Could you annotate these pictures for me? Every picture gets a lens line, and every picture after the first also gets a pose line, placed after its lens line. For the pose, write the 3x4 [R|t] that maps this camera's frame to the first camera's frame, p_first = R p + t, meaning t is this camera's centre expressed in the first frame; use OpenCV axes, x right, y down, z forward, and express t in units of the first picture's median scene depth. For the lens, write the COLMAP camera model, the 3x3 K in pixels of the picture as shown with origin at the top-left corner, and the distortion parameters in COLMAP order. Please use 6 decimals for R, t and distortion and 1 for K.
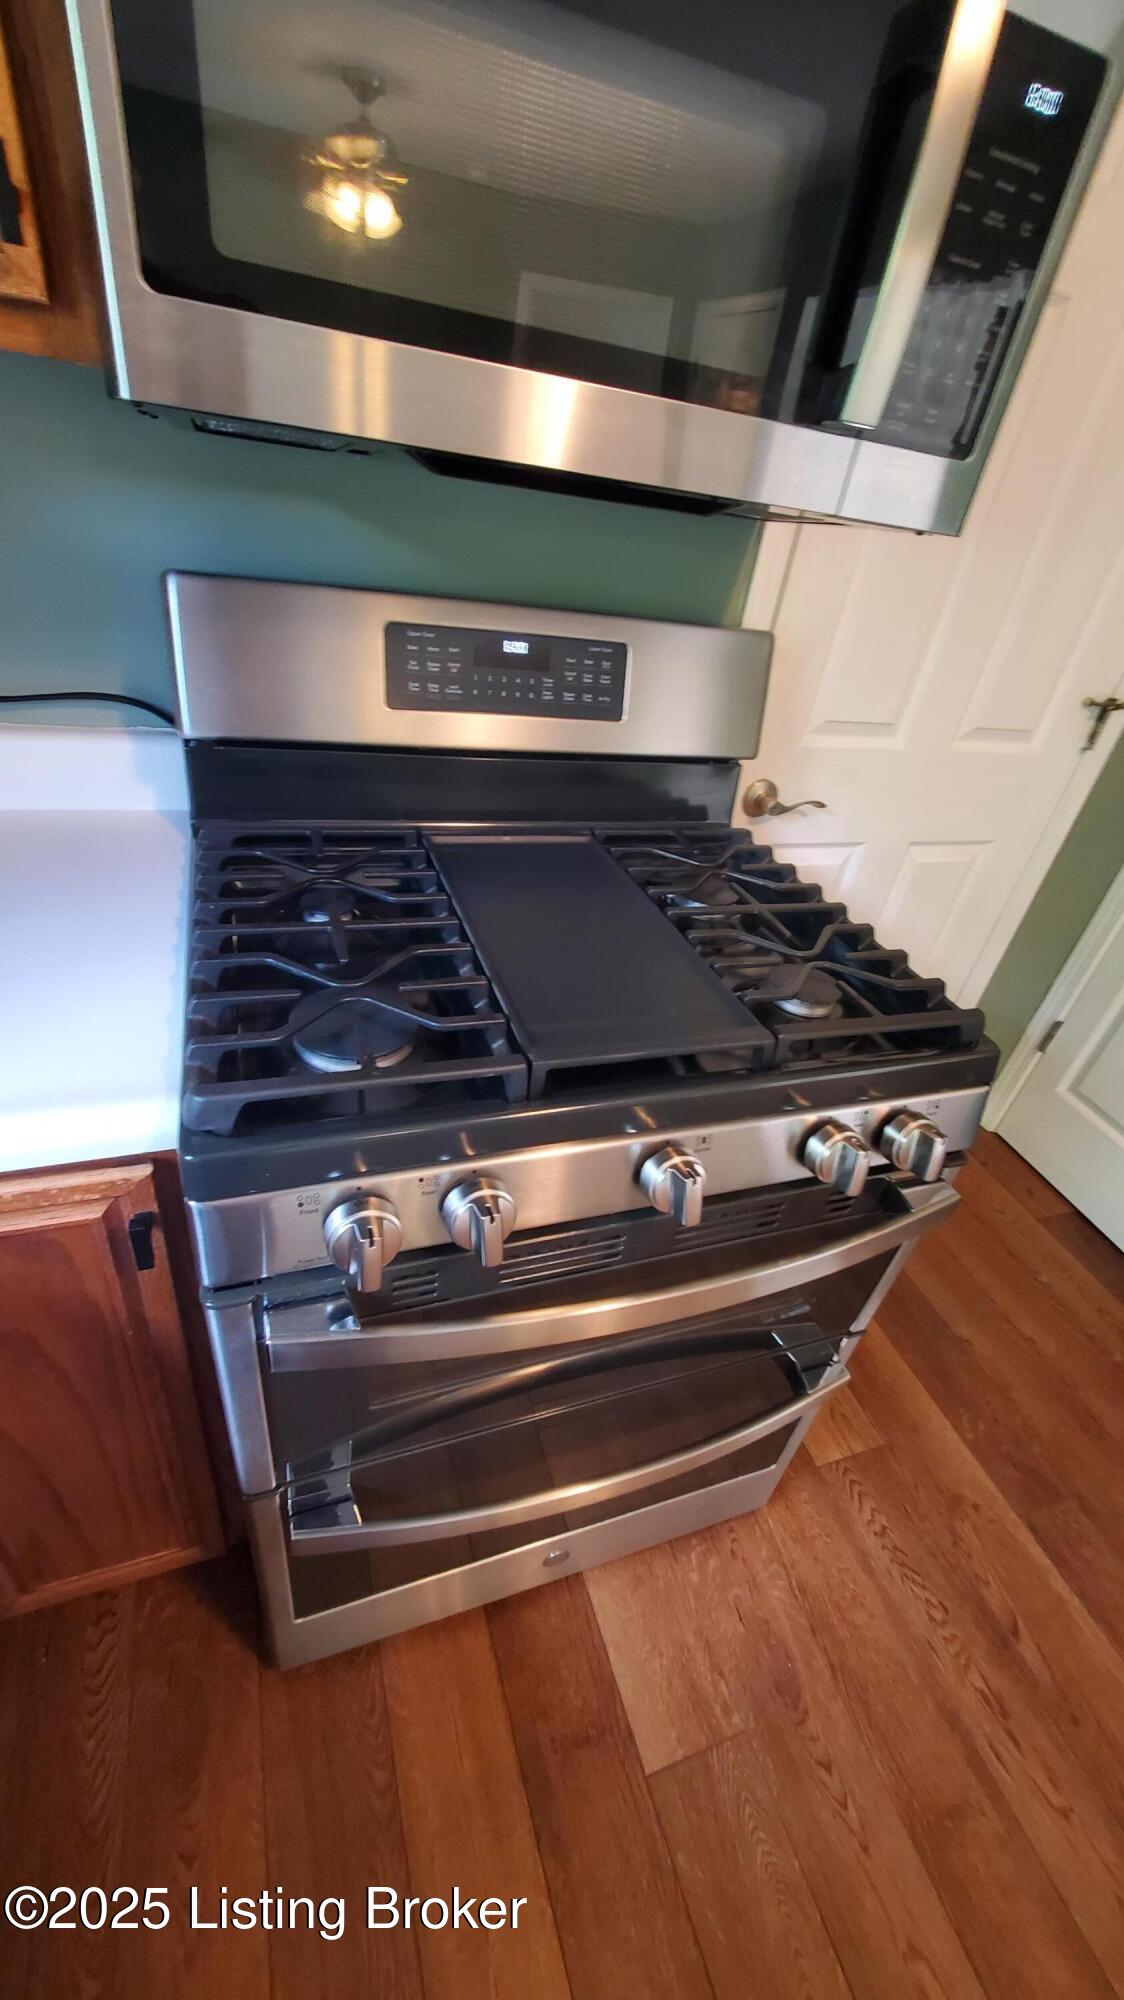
lens RADIAL K [[796.9, 0, 559.7], [0, 796.9, 1000.9], [0, 0, 1]] dist [0.002279, -0.001230]
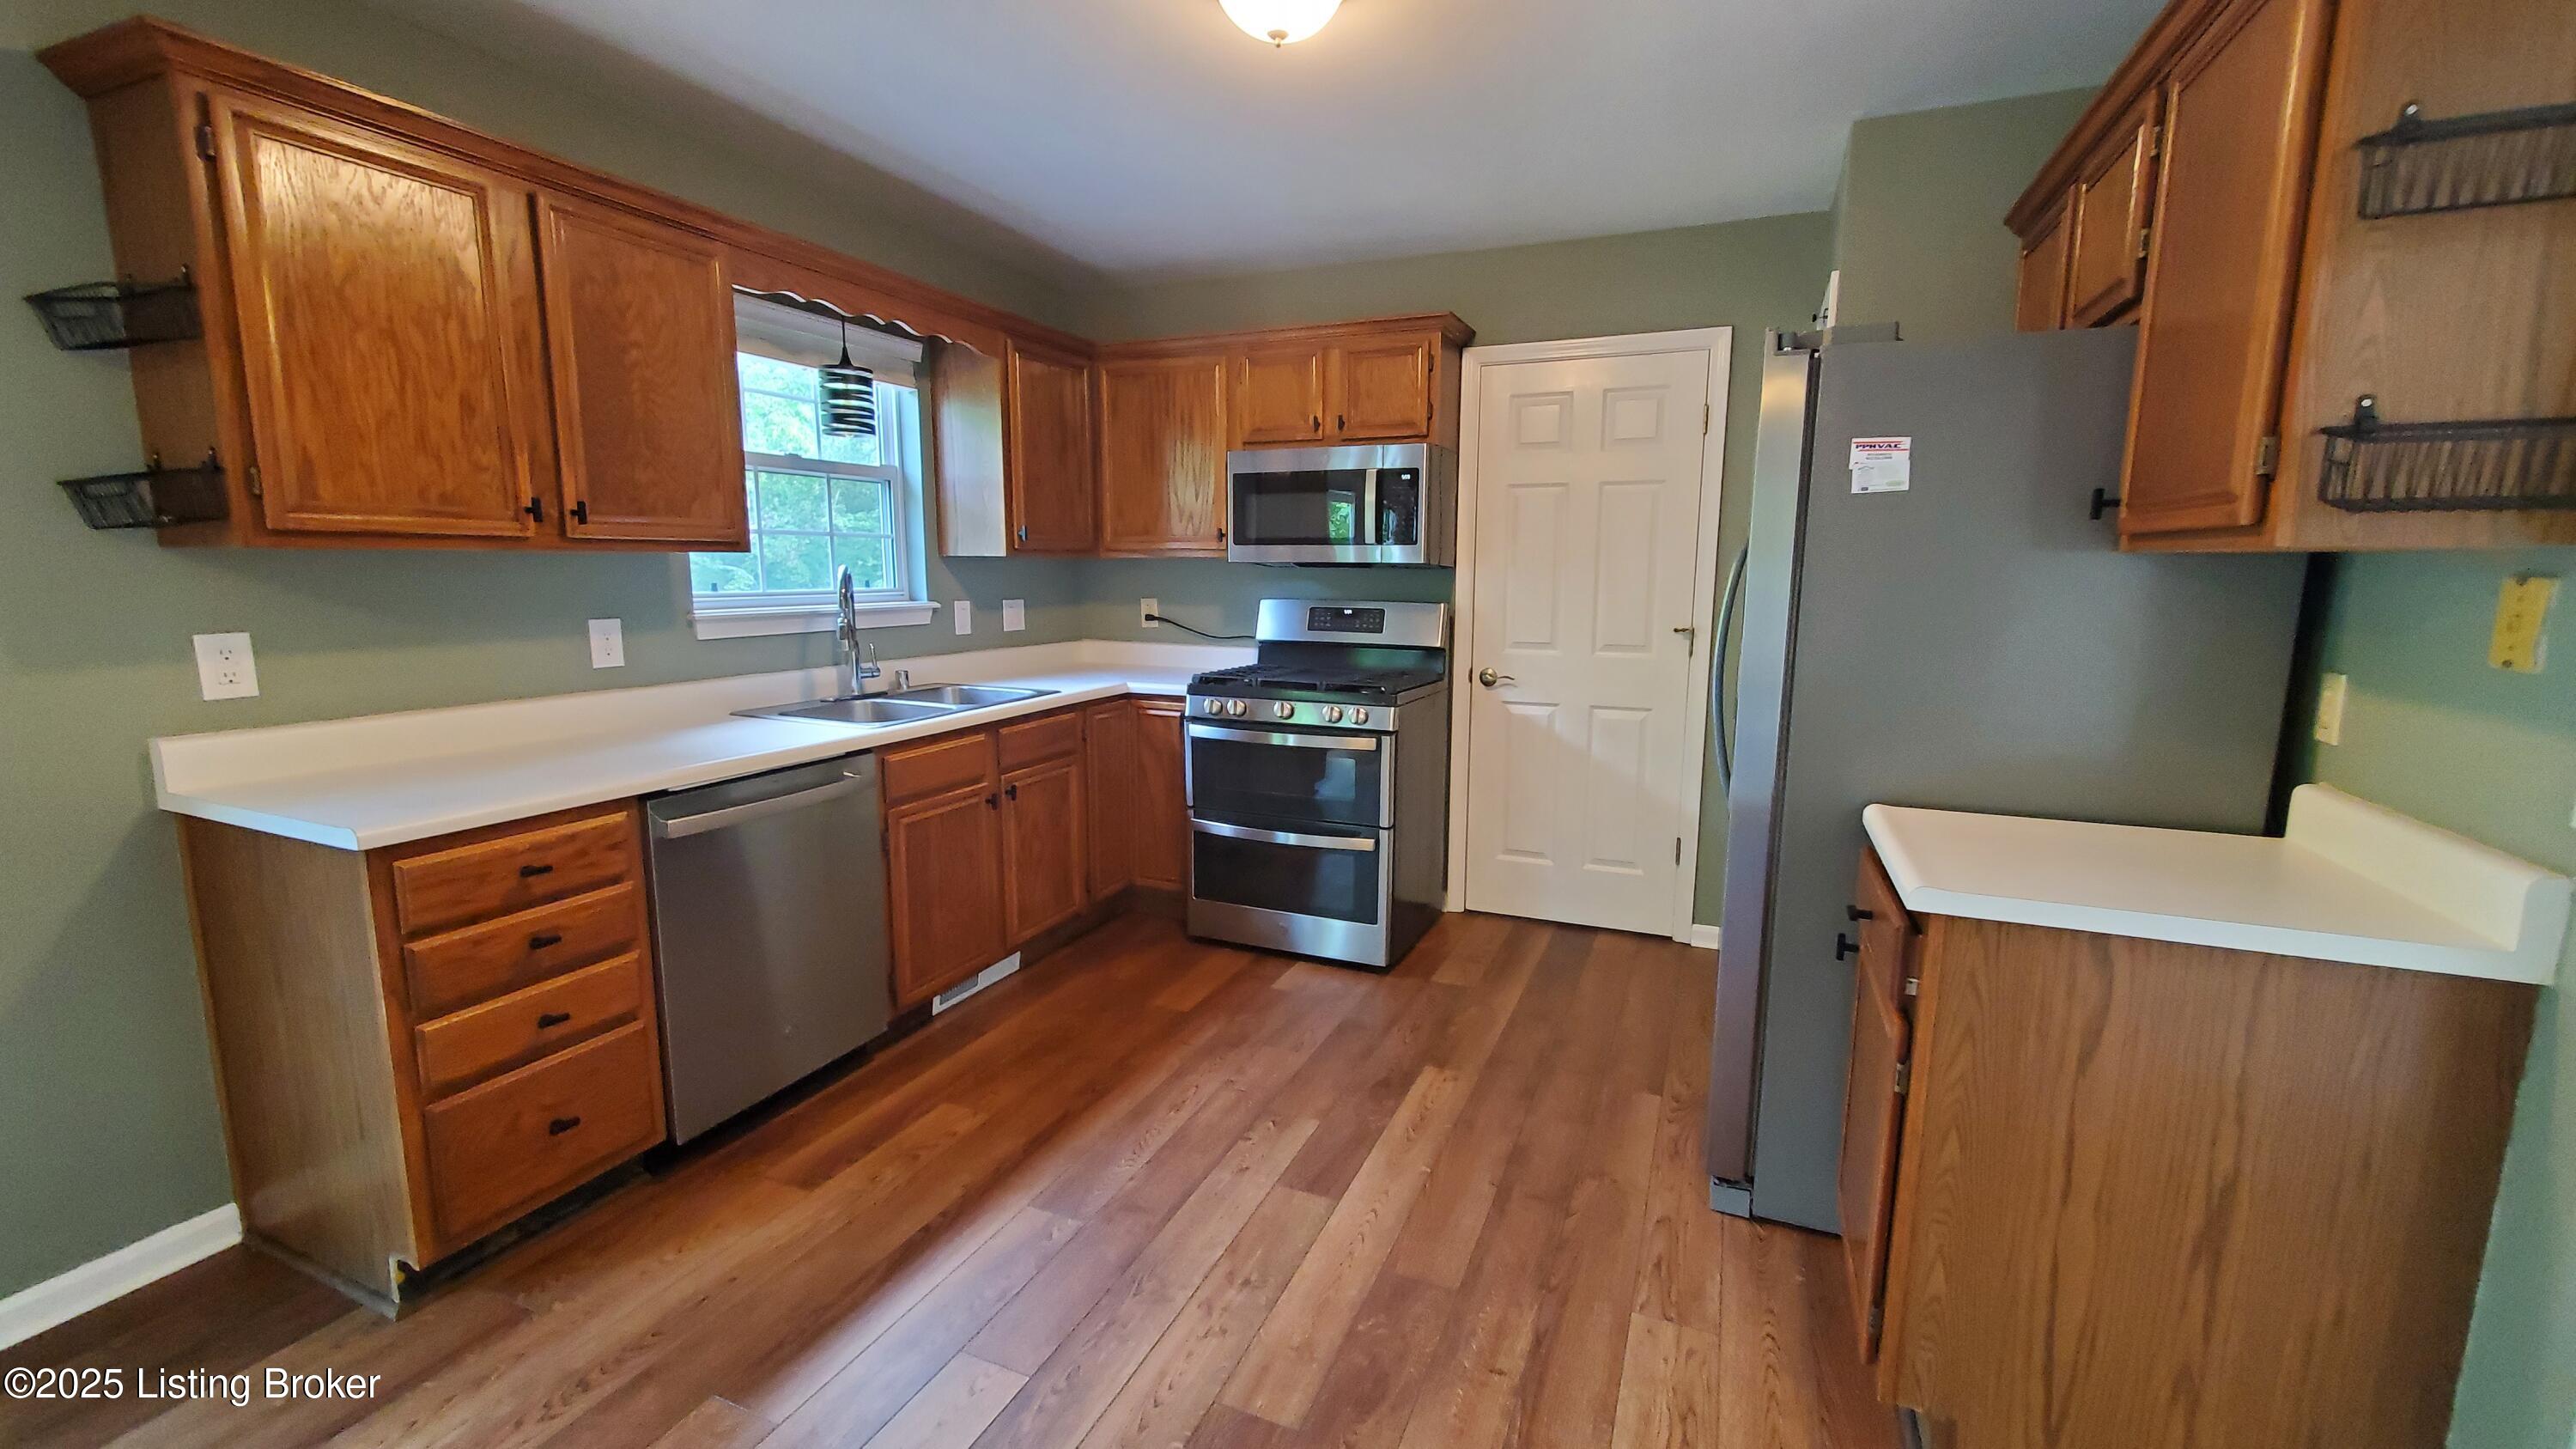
lens RADIAL K [[1026.6, 0, 1304.1], [0, 1026.6, 733.7], [0, 0, 1]] dist [0.002279, -0.001230]
pose [[0.738486, -0.028049, -0.673686, 2.336585], [-0.293053, 0.886481, -0.358150, 1.362733], [0.607255, 0.461914, 0.646434, -1.372043]]
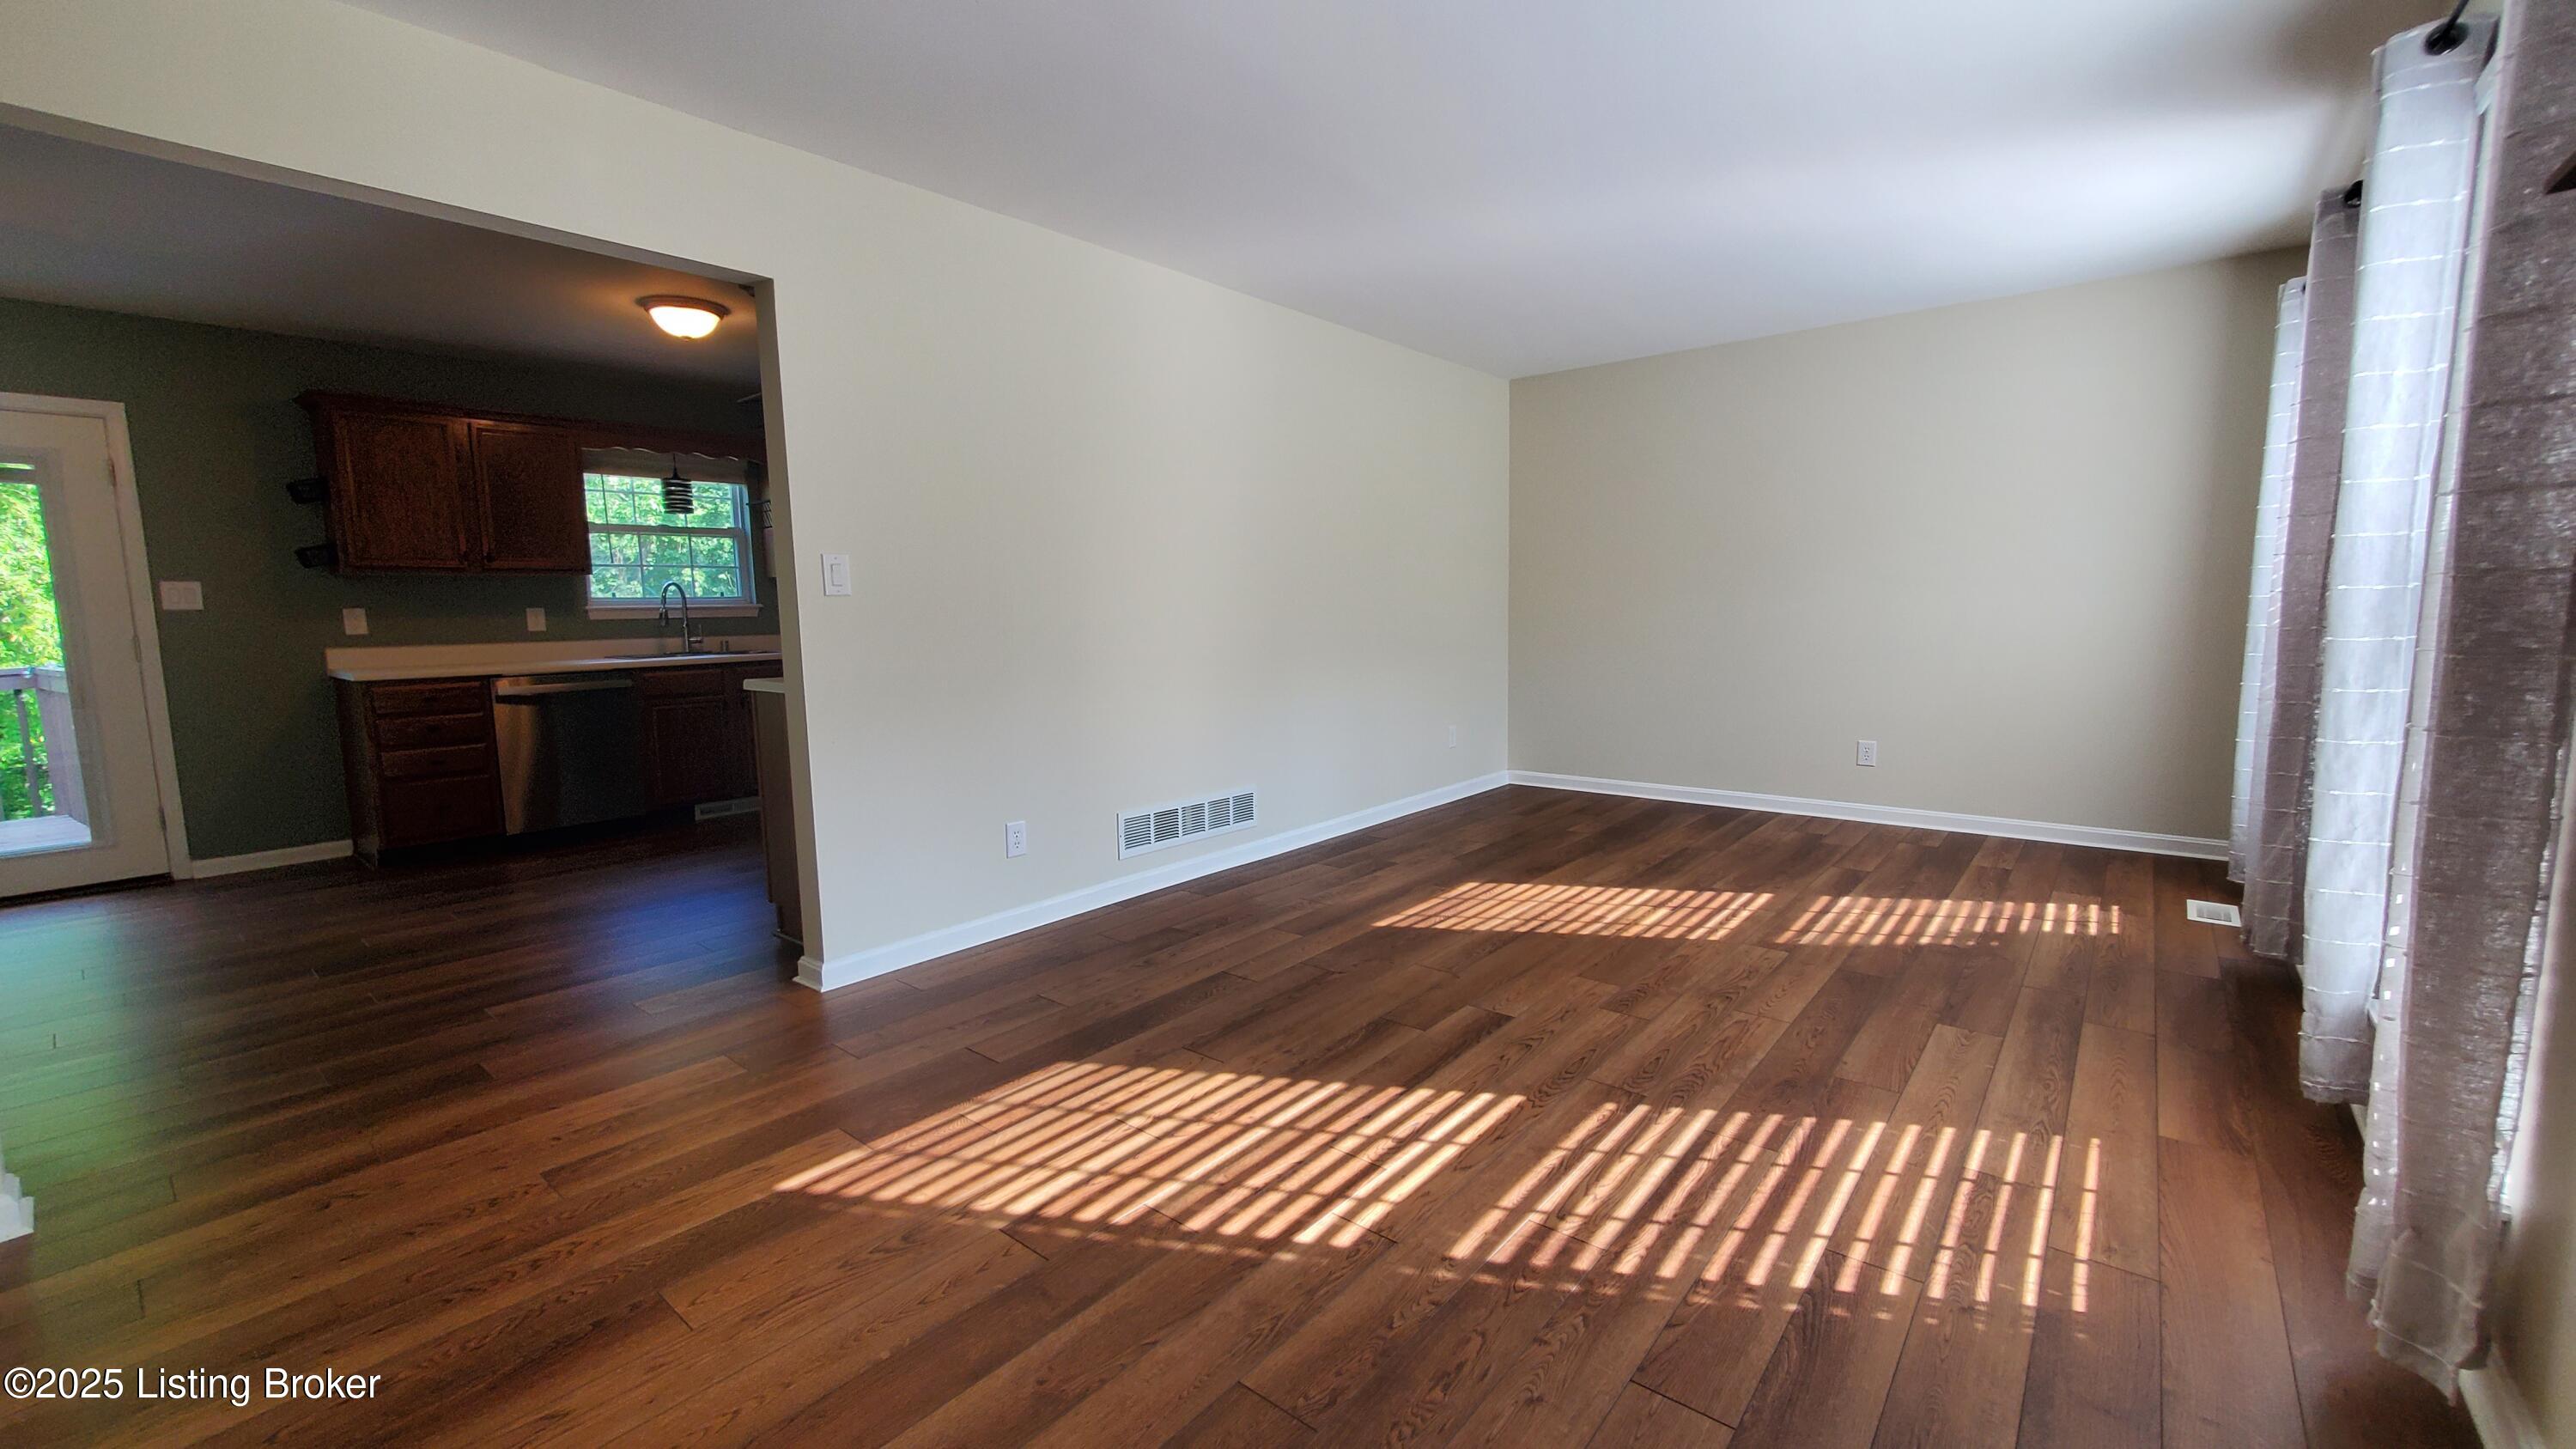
lens RADIAL K [[1026.6, 0, 1294.5], [0, 1026.6, 731.3], [0, 0, 1]] dist [0.002279, -0.001230]
pose [[0.514179, -0.047582, -0.856362, 5.766474], [-0.403313, 0.867768, -0.290375, 1.230930], [0.756940, 0.494687, 0.426998, 0.044260]]
